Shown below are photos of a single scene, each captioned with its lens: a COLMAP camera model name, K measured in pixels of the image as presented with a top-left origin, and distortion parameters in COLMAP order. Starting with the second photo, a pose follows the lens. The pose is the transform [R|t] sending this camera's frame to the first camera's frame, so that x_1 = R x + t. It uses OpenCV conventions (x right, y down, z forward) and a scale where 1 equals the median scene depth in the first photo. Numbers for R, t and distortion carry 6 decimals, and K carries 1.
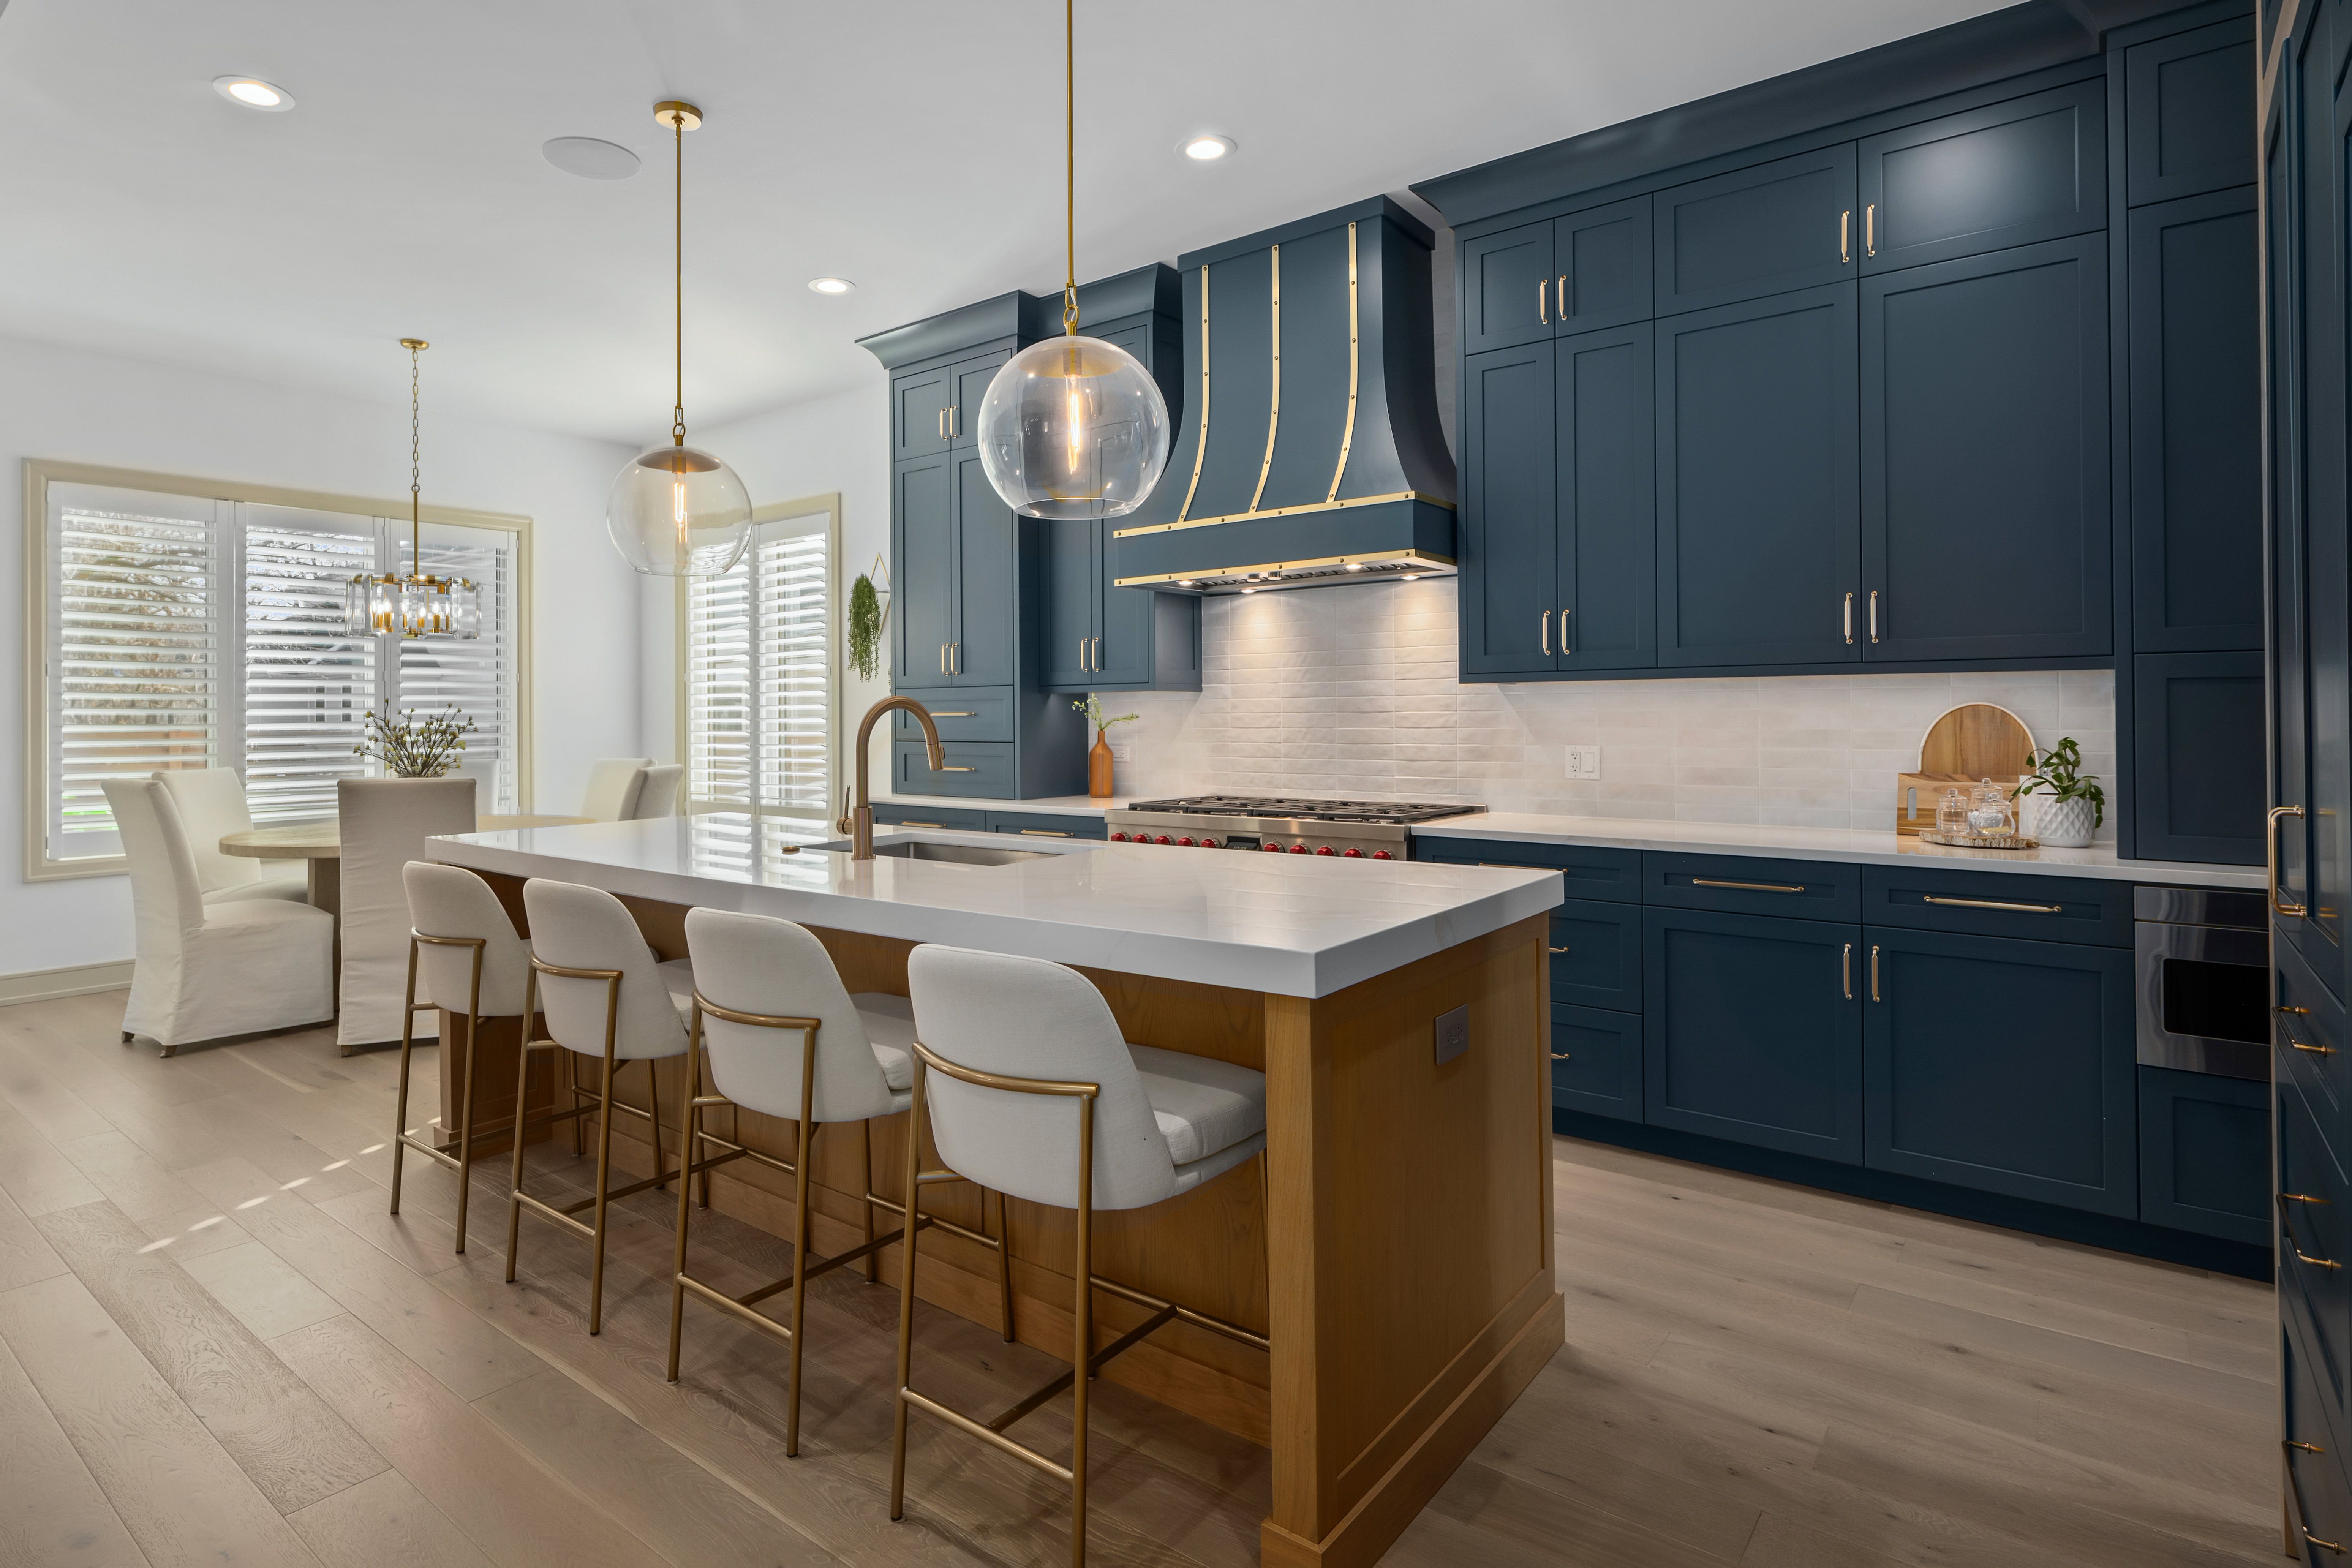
lens RADIAL K [[1215.2, 0, 1133.7], [0, 1215.2, 701.4], [0, 0, 1]] dist [-0.006460, 0.000497]
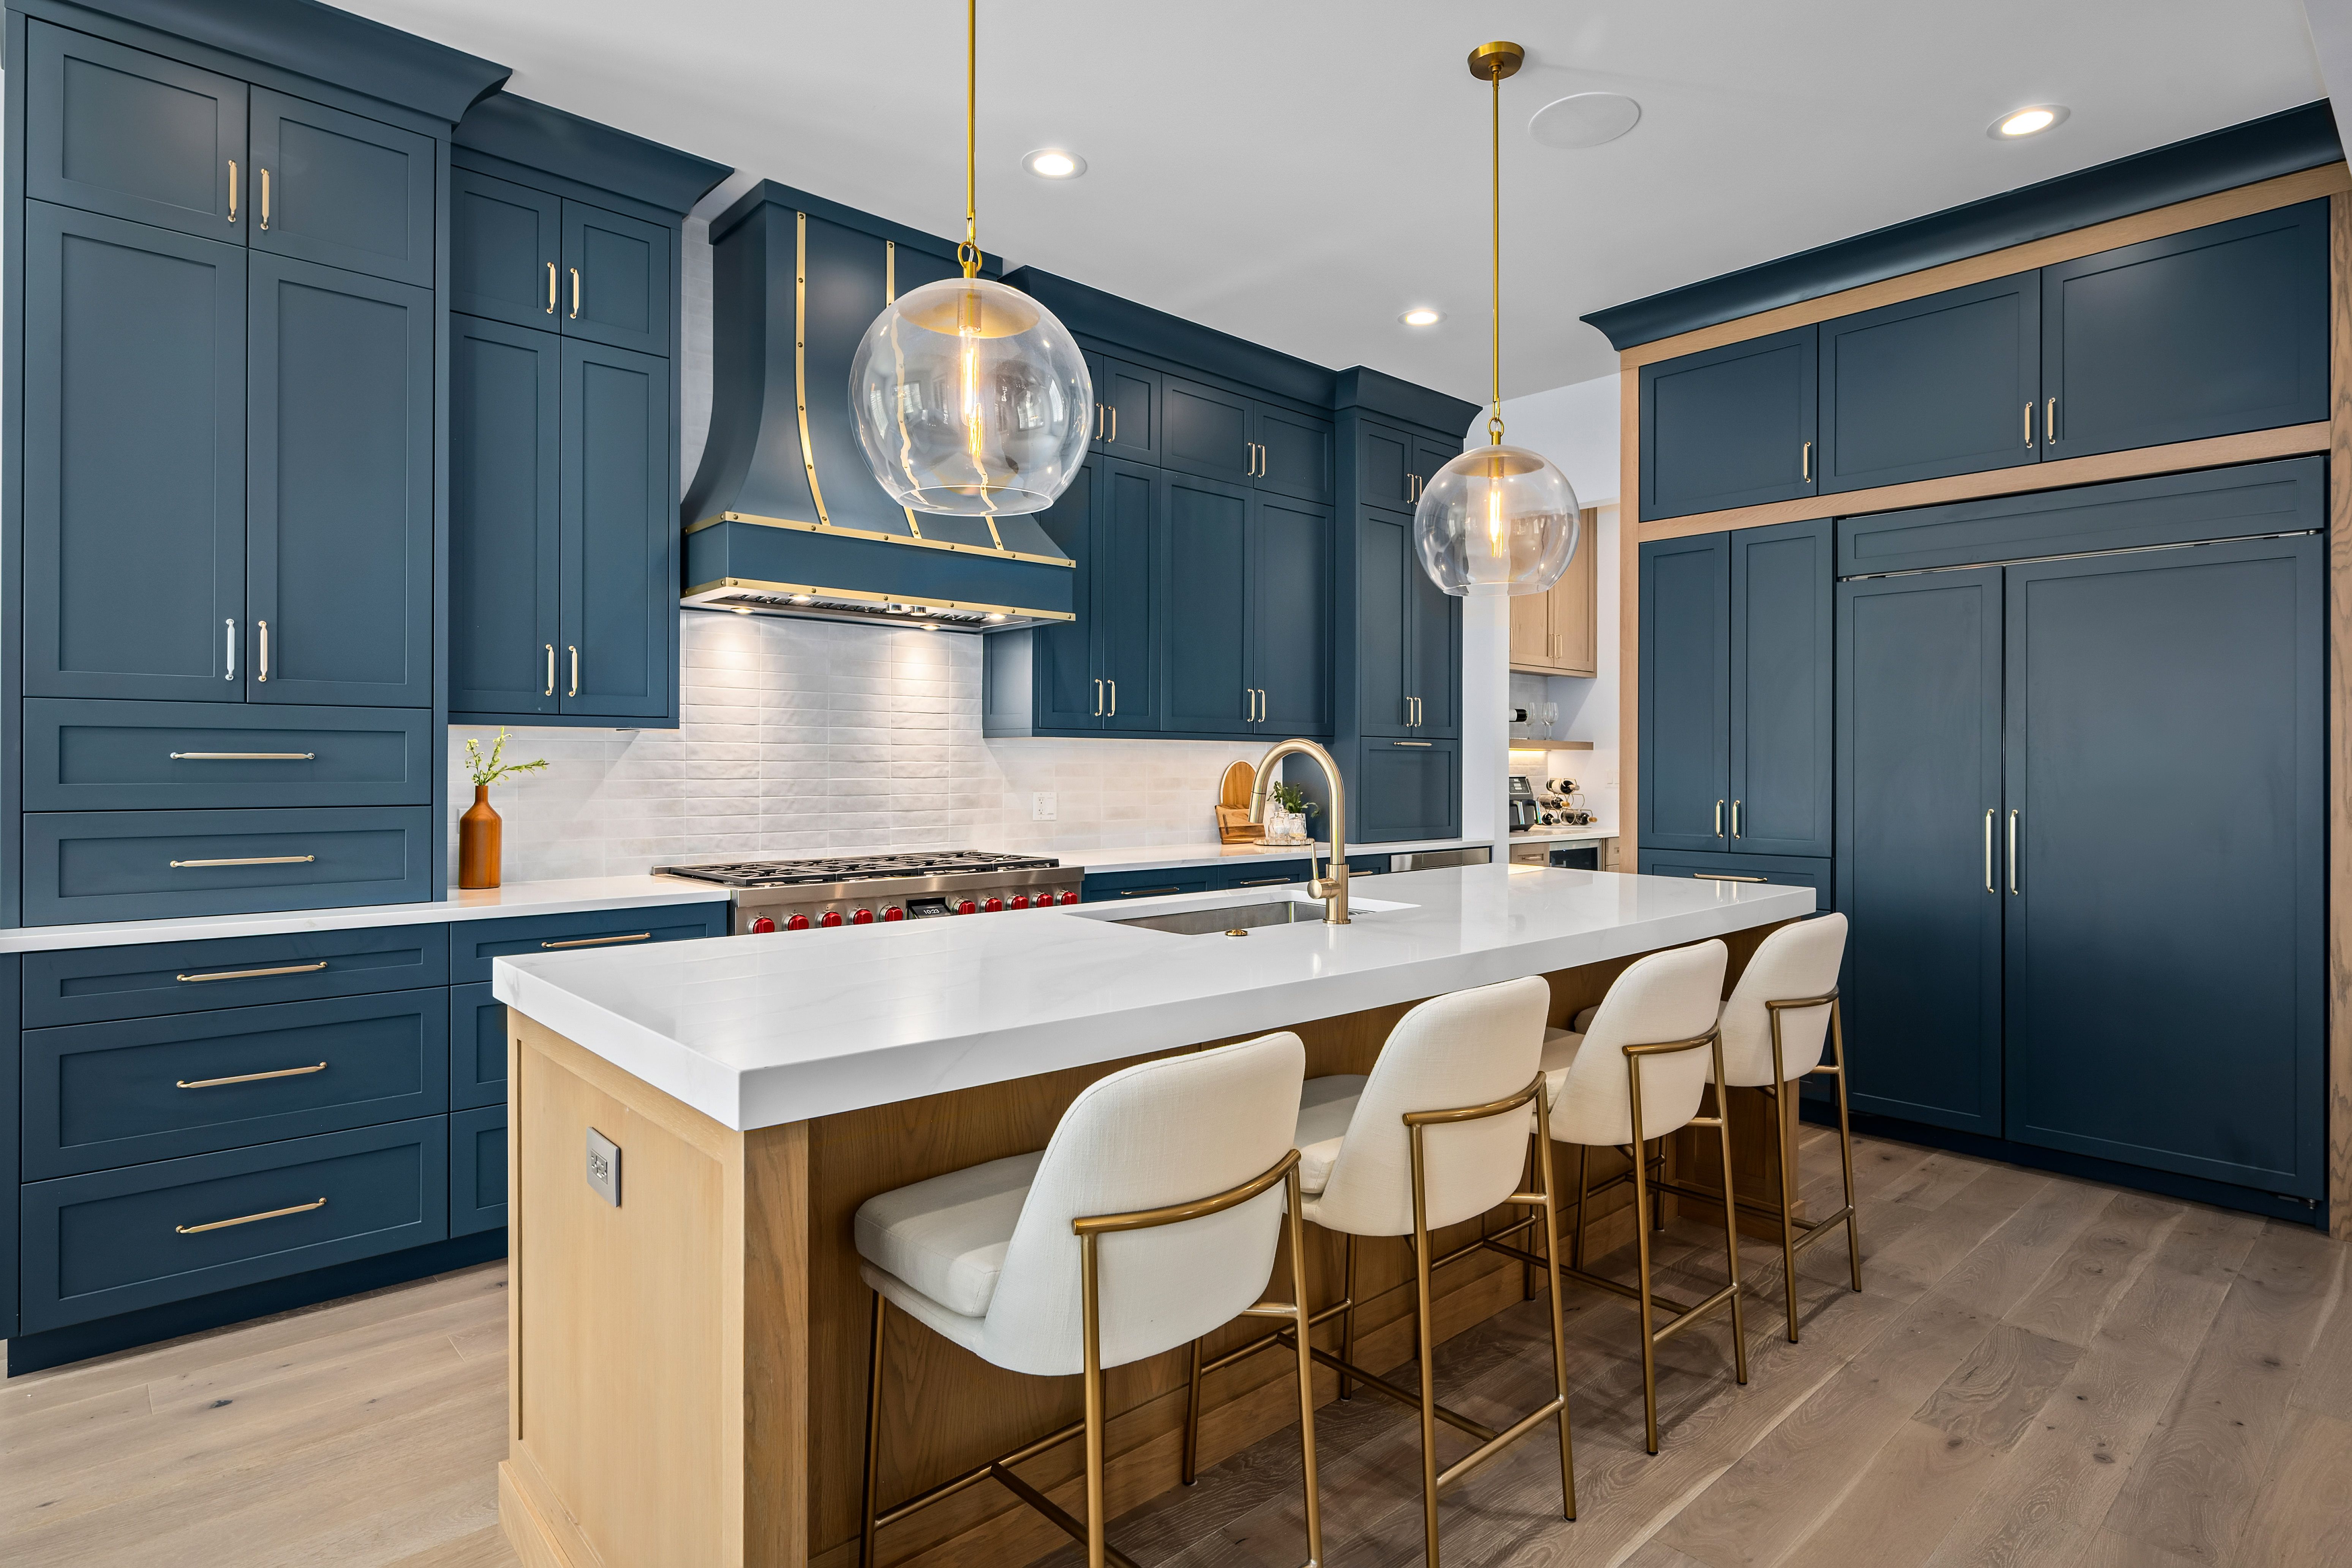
lens RADIAL K [[1221.9, 0, 1176.0], [0, 1221.9, 769.7], [0, 0, 1]] dist [0.004439, -0.000345]
pose [[0.159795, 0.005897, 0.987133, -0.705716], [-0.011467, 0.999926, -0.004117, 0.016432], [-0.987084, -0.010661, 0.159850, 0.618832]]
